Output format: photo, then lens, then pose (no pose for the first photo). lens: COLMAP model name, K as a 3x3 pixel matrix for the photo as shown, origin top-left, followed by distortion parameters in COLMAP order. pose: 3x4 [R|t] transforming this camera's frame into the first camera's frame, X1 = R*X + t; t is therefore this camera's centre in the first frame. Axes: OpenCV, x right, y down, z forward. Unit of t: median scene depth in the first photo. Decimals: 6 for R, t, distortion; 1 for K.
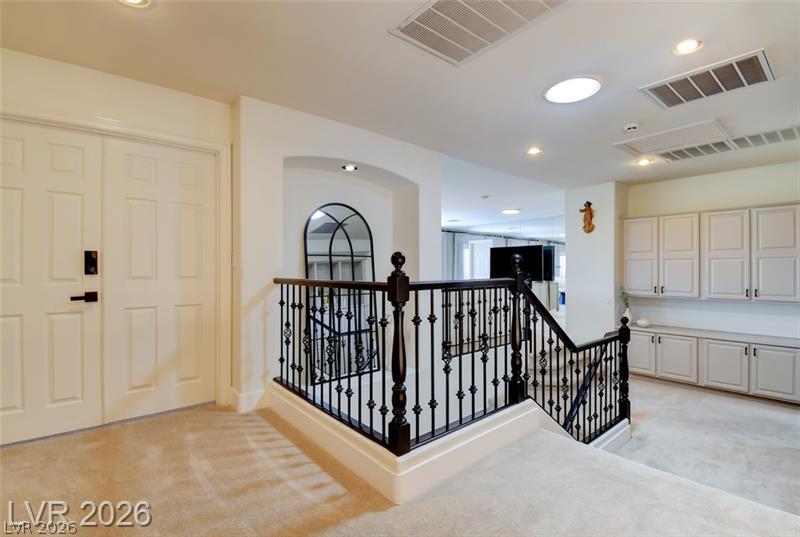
lens RADIAL K [[368.0, 0, 402.2], [0, 368.0, 262.5], [0, 0, 1]] dist [-0.001982, -0.000352]
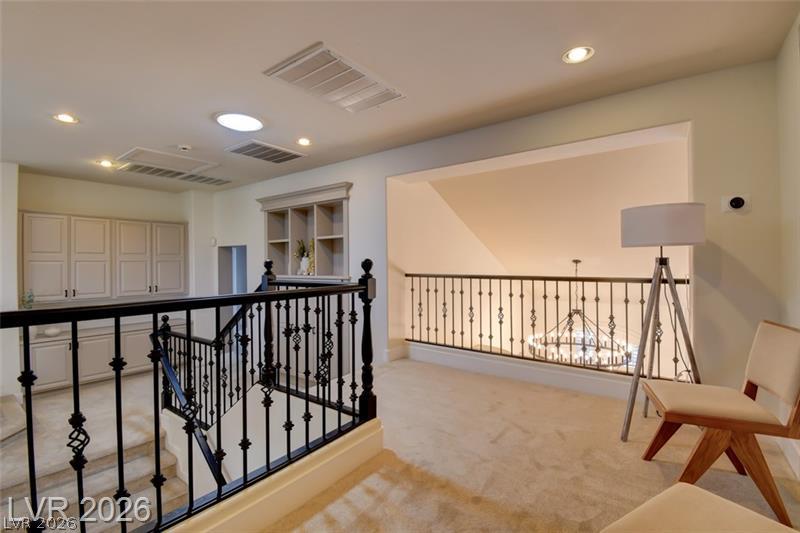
lens RADIAL K [[373.6, 0, 400.0], [0, 373.6, 266.5], [0, 0, 1]] dist [0.000512, 0.000125]
pose [[-0.207711, -0.000456, 0.978190, -0.934897], [-0.008171, 0.999966, -0.001268, -0.001278], [-0.978156, -0.008256, -0.207708, 0.828101]]
